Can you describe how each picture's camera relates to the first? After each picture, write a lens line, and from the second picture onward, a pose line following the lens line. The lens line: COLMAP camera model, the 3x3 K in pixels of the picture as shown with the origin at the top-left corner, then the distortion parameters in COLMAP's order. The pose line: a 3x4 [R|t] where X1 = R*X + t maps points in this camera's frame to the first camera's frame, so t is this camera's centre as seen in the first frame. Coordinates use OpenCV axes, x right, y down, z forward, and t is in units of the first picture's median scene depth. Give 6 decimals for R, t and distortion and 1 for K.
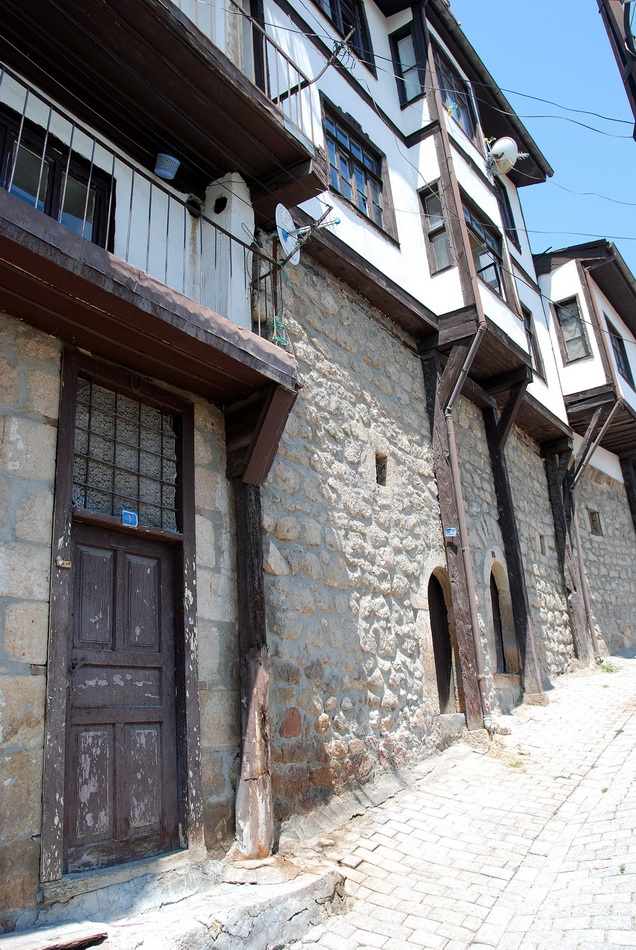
lens RADIAL K [[702.2, 0, 276.9], [0, 702.2, 476.7], [0, 0, 1]] dist [-0.105866, 0.050202]
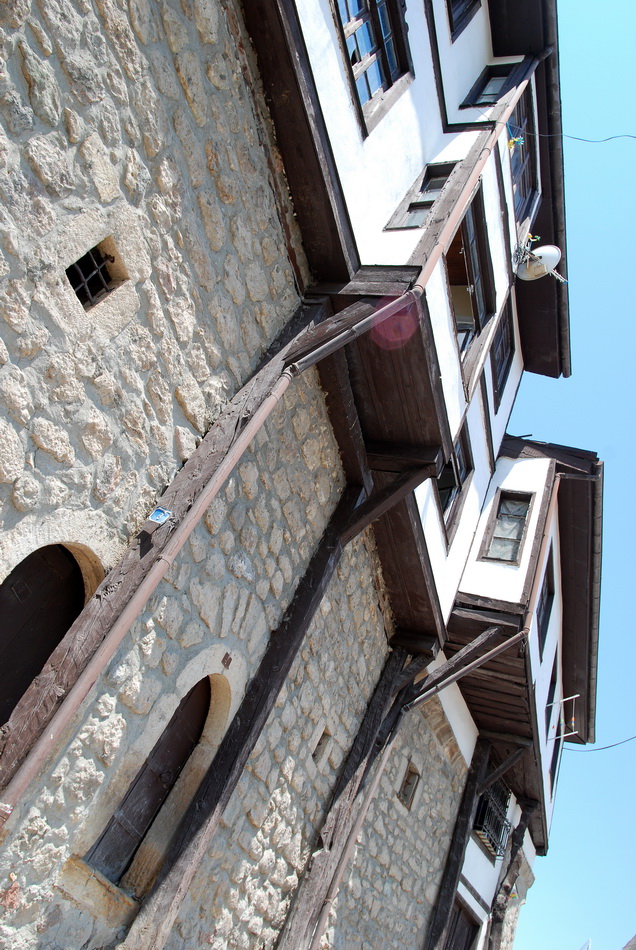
lens RADIAL K [[702.2, 0, 276.9], [0, 702.2, 476.7], [0, 0, 1]] dist [-0.105866, 0.050202]
pose [[0.828717, 0.559502, 0.013661, 0.206777], [-0.529685, 0.791968, -0.303680, 0.113973], [-0.180729, 0.244429, 0.952676, 0.363896]]
